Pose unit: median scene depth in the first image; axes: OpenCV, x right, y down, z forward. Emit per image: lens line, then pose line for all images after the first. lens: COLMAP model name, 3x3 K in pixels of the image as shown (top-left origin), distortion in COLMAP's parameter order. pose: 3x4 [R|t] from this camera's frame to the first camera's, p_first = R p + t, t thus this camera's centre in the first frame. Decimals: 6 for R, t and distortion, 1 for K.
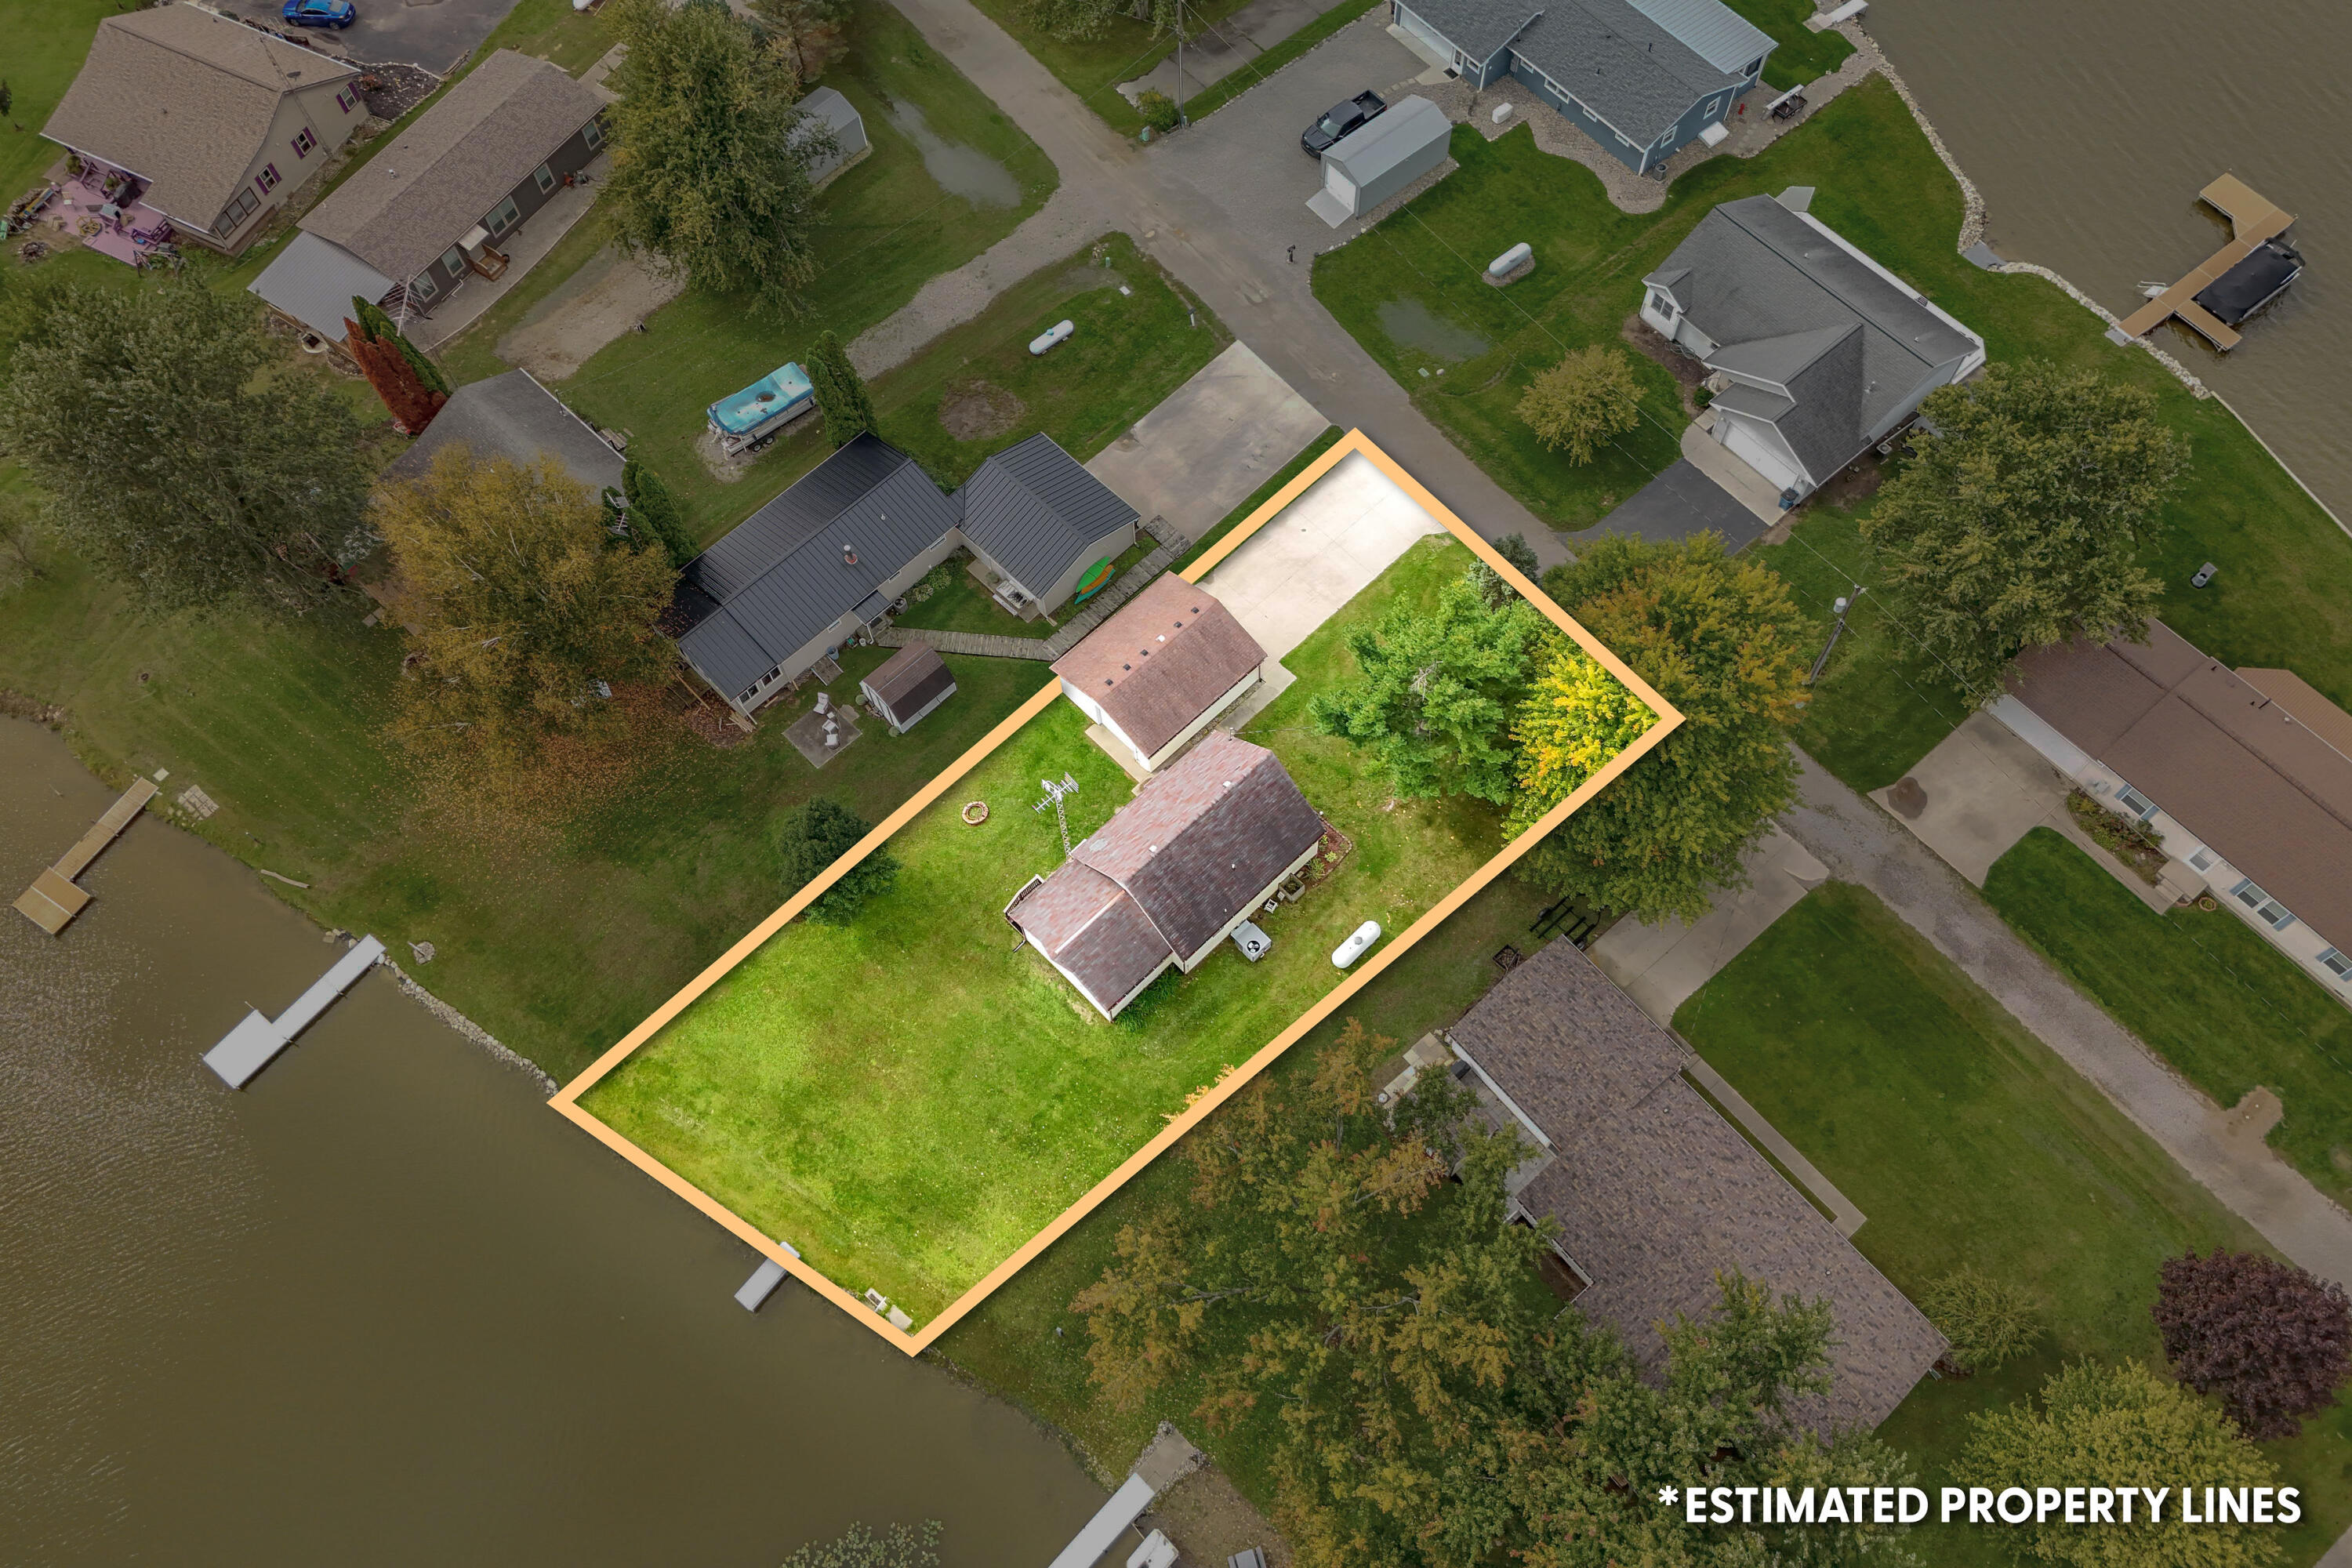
lens RADIAL K [[1733.7, 0, 1181.4], [0, 1733.7, 782.7], [0, 0, 1]] dist [0.072398, -0.059901]
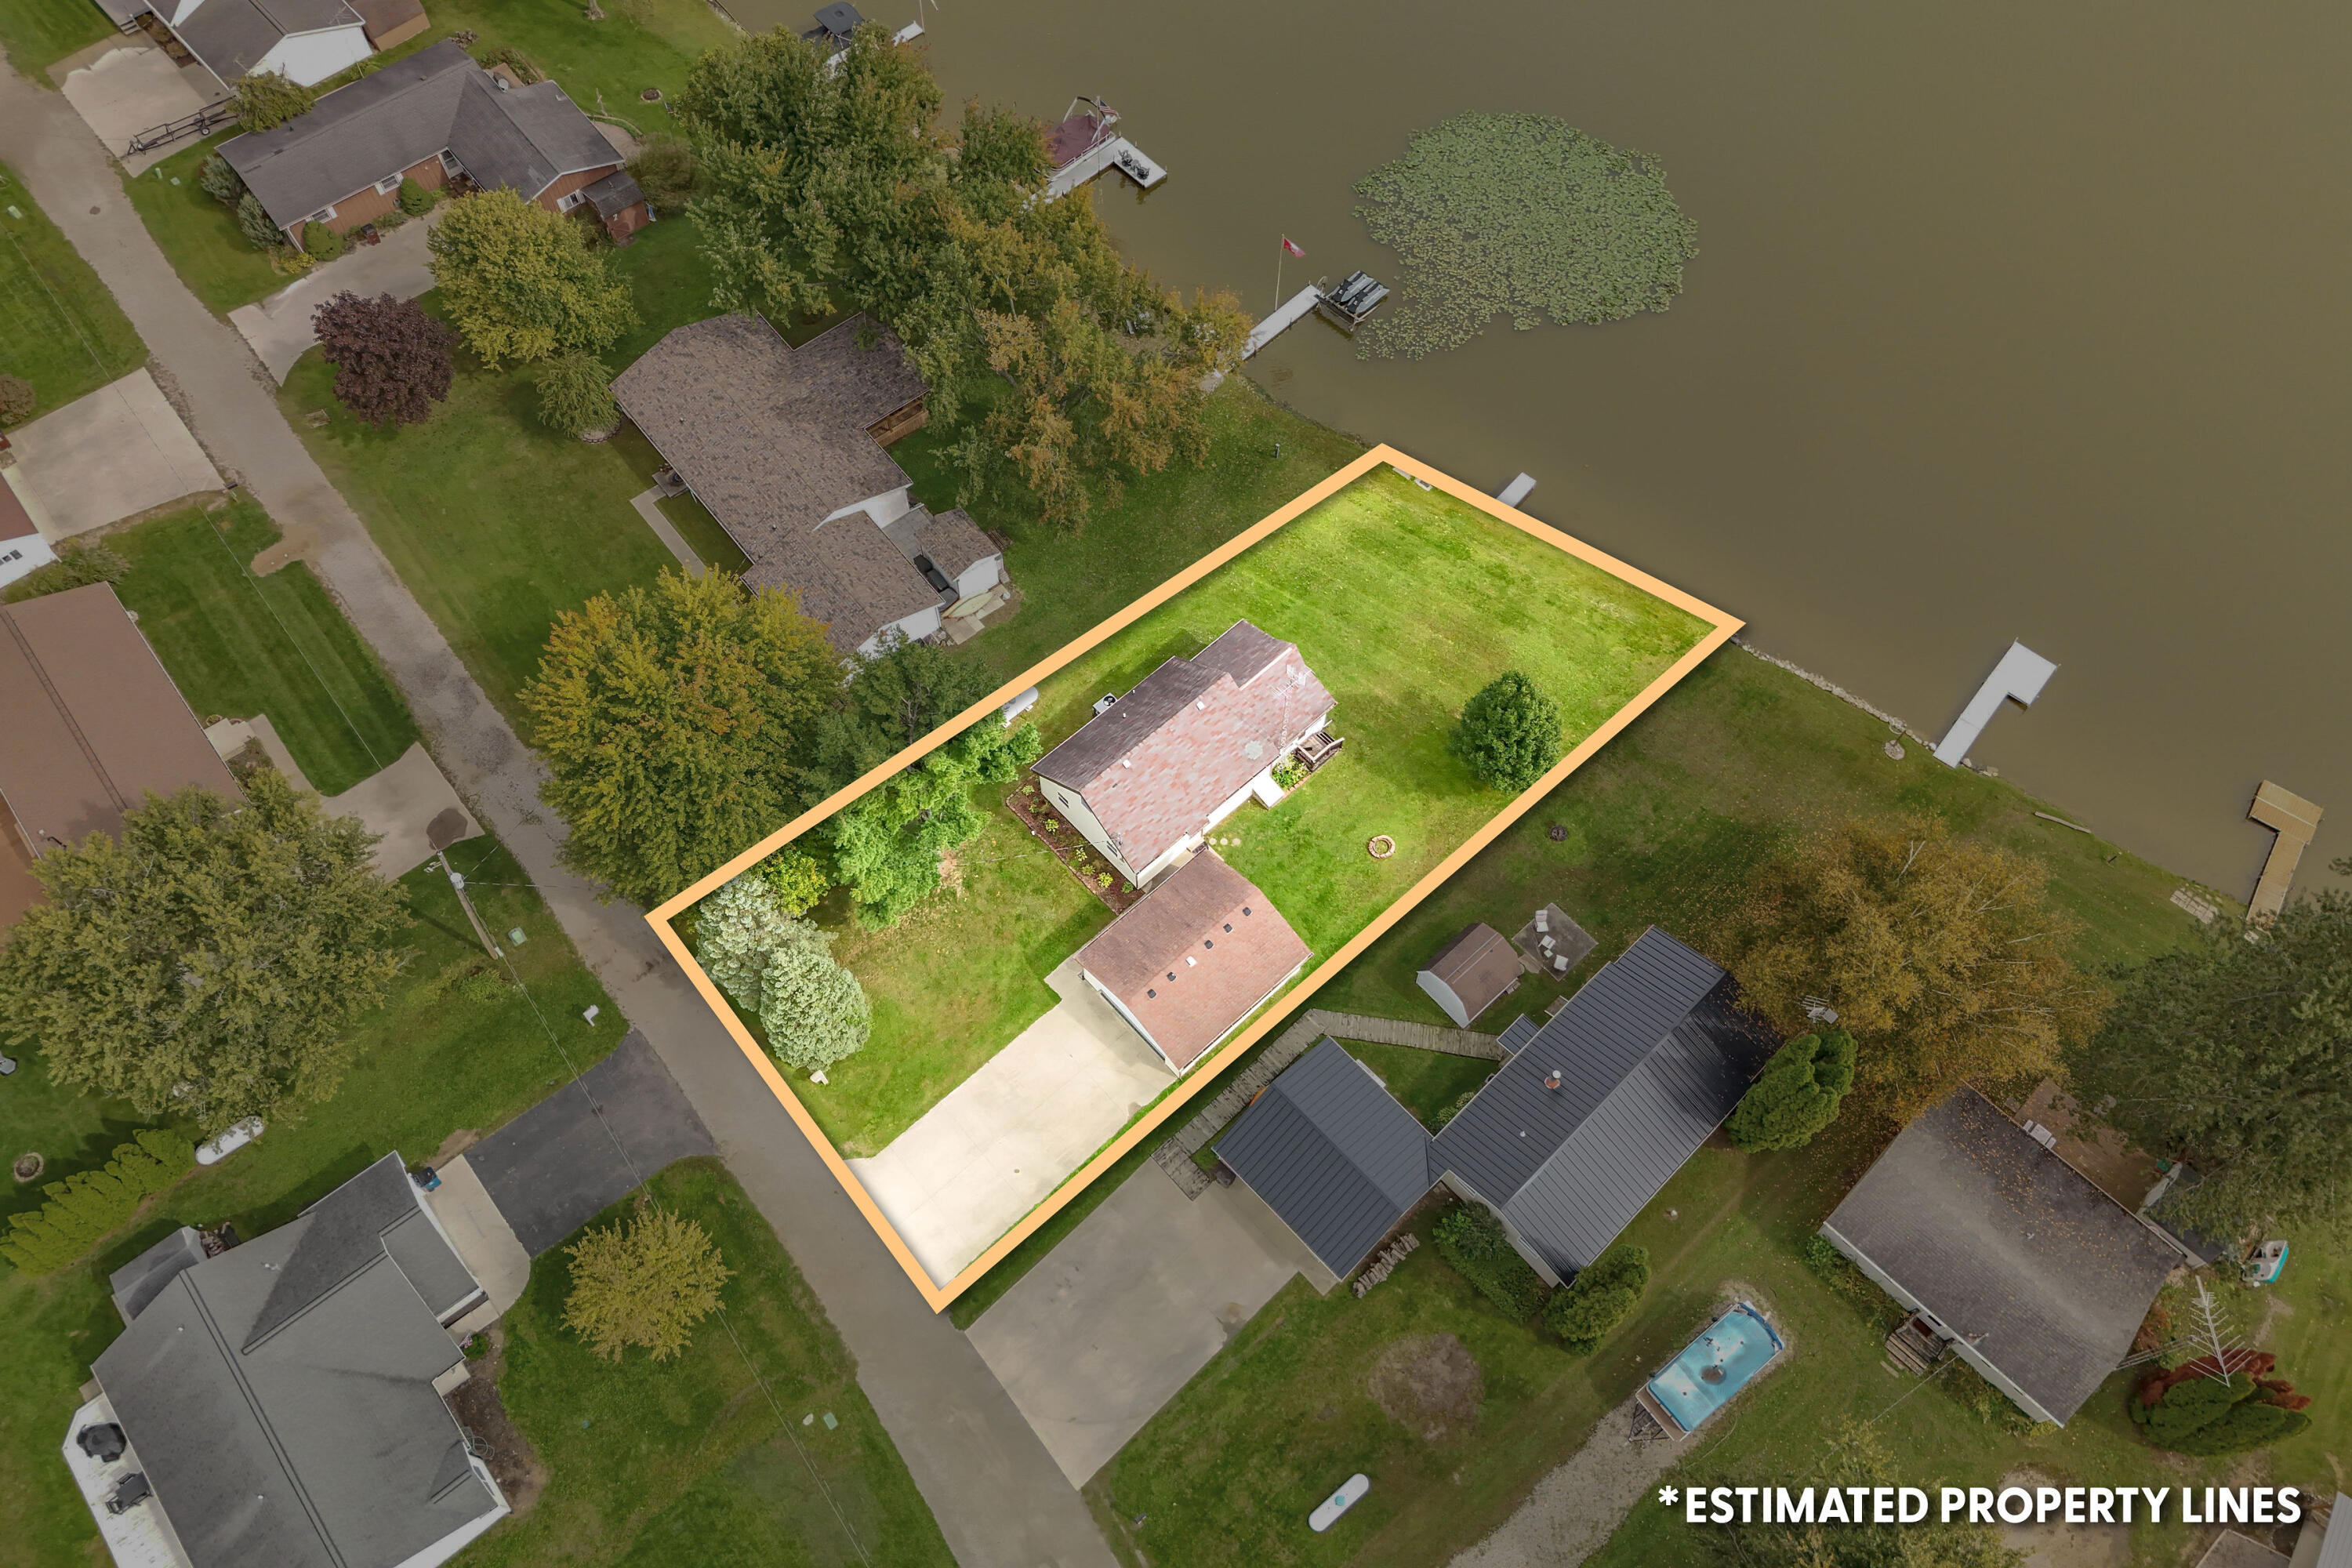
lens RADIAL K [[1733.7, 0, 1185.5], [0, 1733.7, 771.9], [0, 0, 1]] dist [0.072398, -0.059901]
pose [[-0.999702, -0.010050, 0.022229, -0.028313], [0.023928, -0.581388, 0.813275, -0.762367], [0.004750, 0.813565, 0.581455, 0.387970]]
